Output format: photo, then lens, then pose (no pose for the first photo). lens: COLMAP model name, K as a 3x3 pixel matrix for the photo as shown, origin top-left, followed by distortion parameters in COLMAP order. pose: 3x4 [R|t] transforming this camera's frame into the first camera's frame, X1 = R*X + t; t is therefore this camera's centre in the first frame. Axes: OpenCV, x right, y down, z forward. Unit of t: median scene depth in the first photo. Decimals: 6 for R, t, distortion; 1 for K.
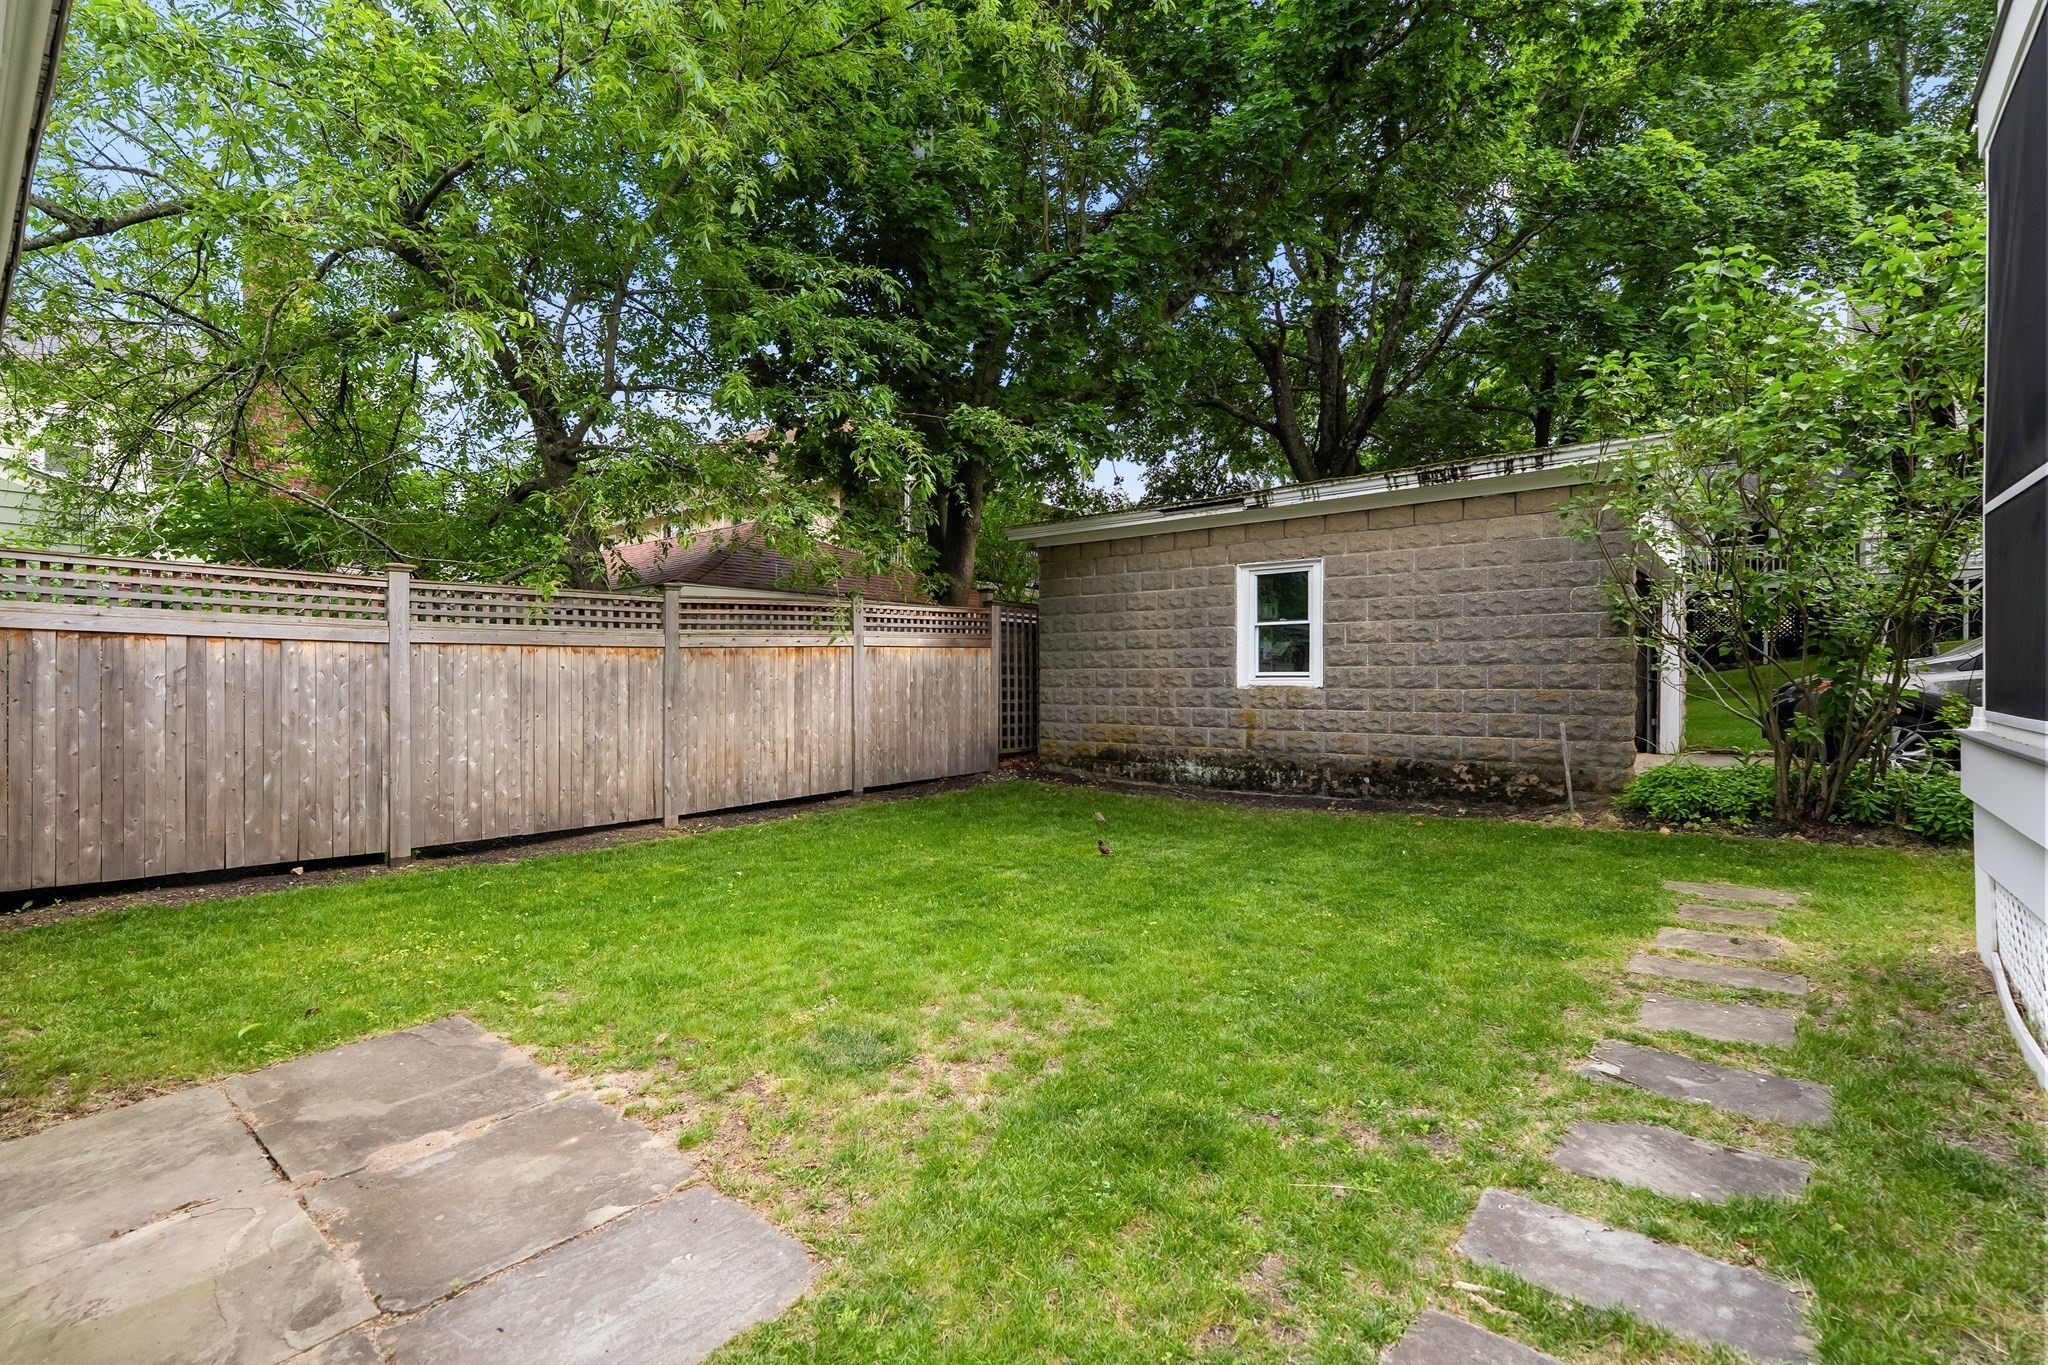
lens RADIAL K [[937.9, 0, 1020.0], [0, 937.9, 676.4], [0, 0, 1]] dist [0.003588, 0.000292]
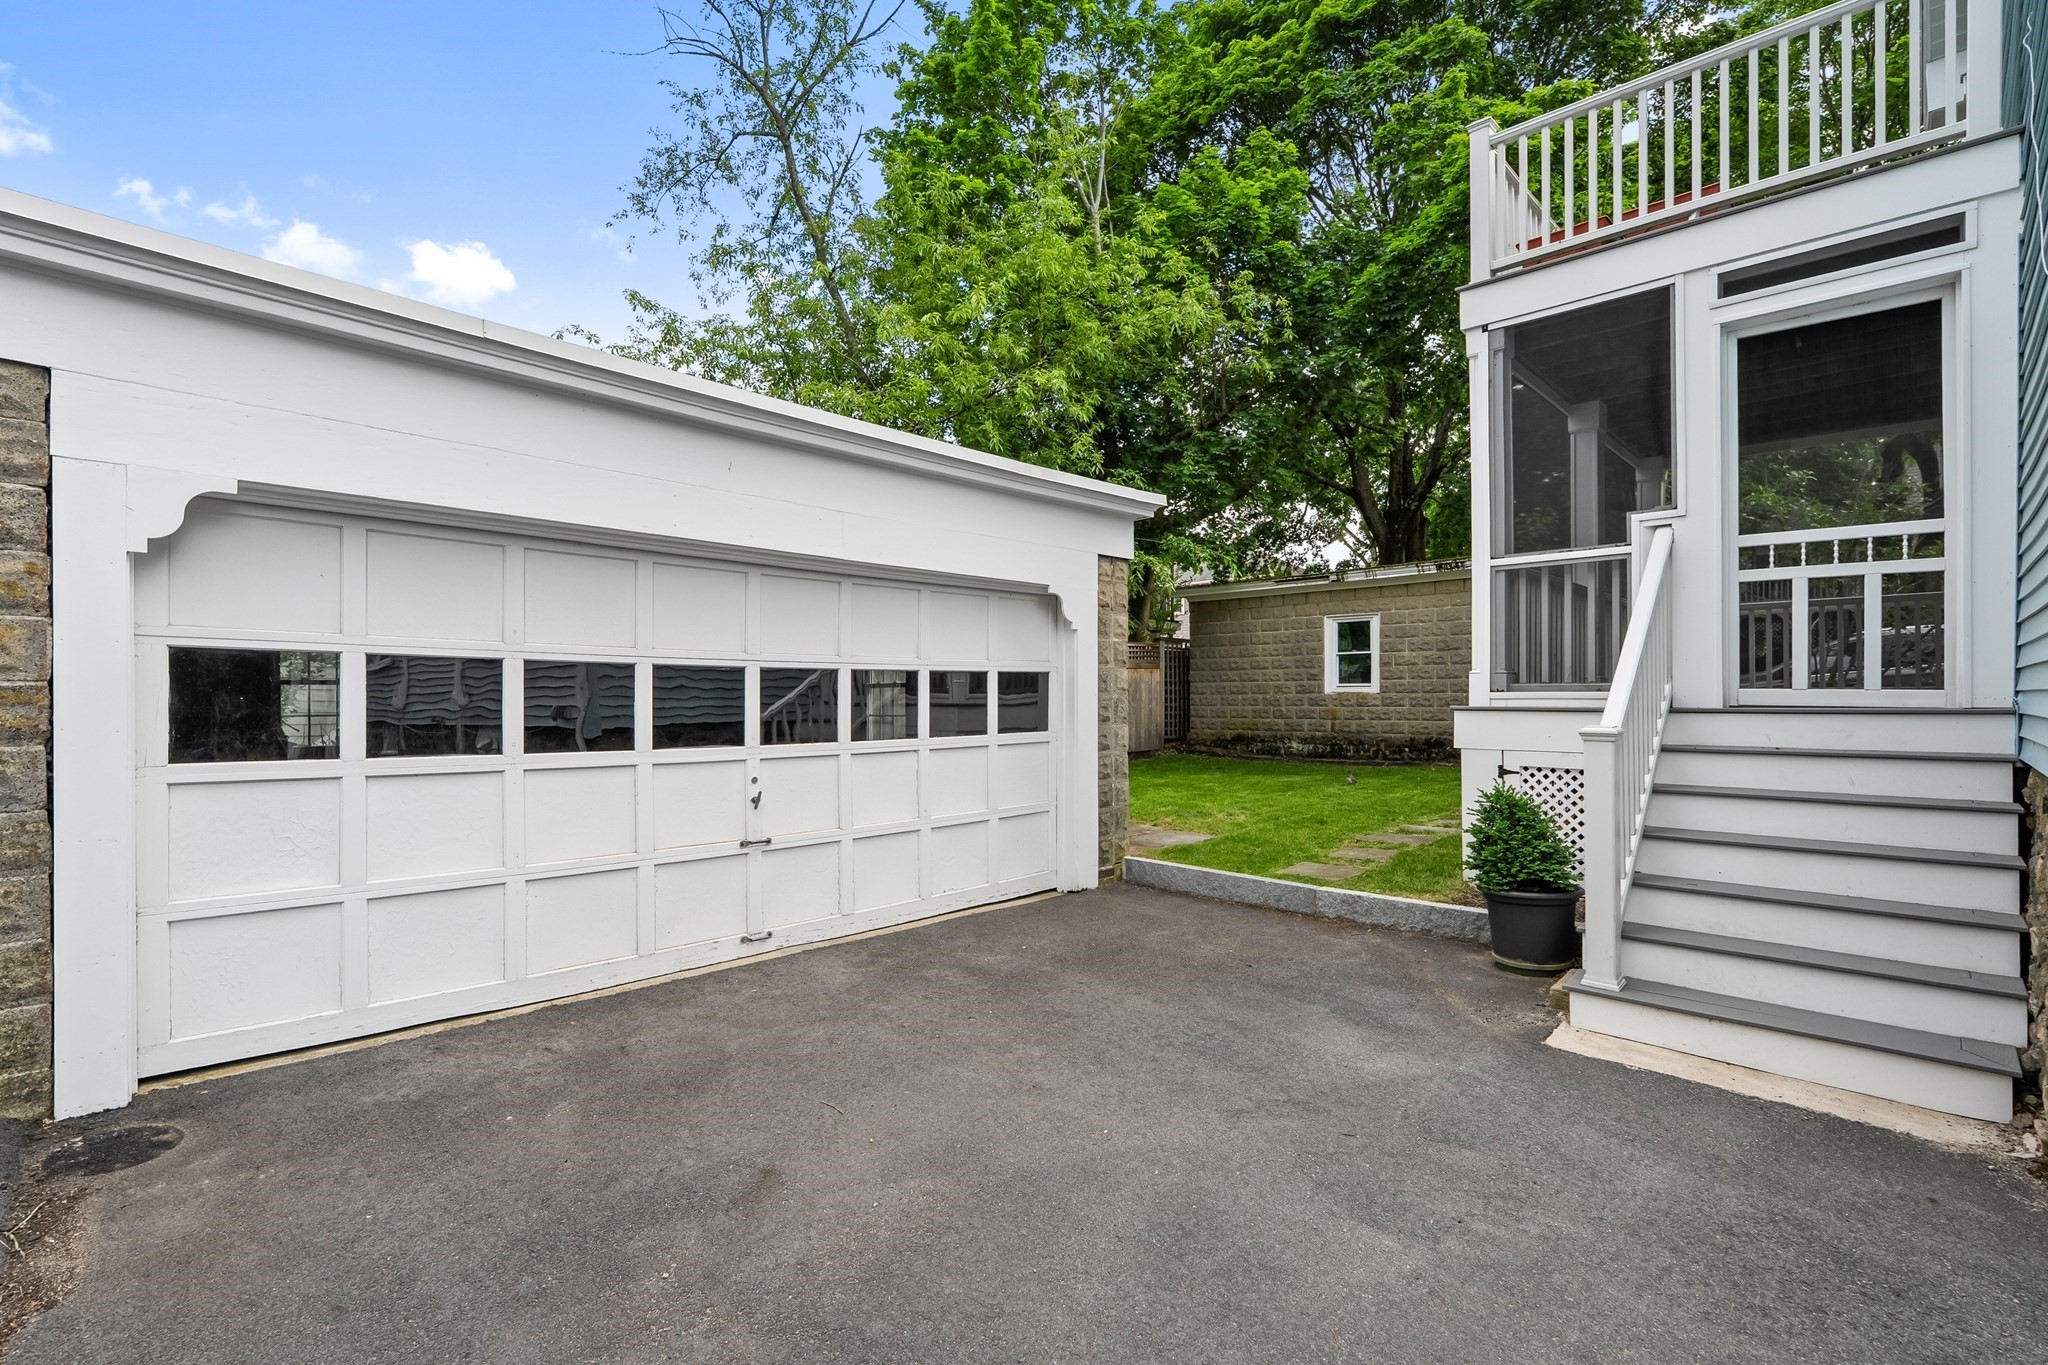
lens RADIAL K [[937.9, 0, 1027.1], [0, 937.9, 691.2], [0, 0, 1]] dist [0.003588, 0.000292]
pose [[0.997621, -0.000340, -0.068942, -0.166248], [-0.000095, 0.999980, -0.006309, 0.018787], [0.068943, 0.006300, 0.997601, -0.635348]]
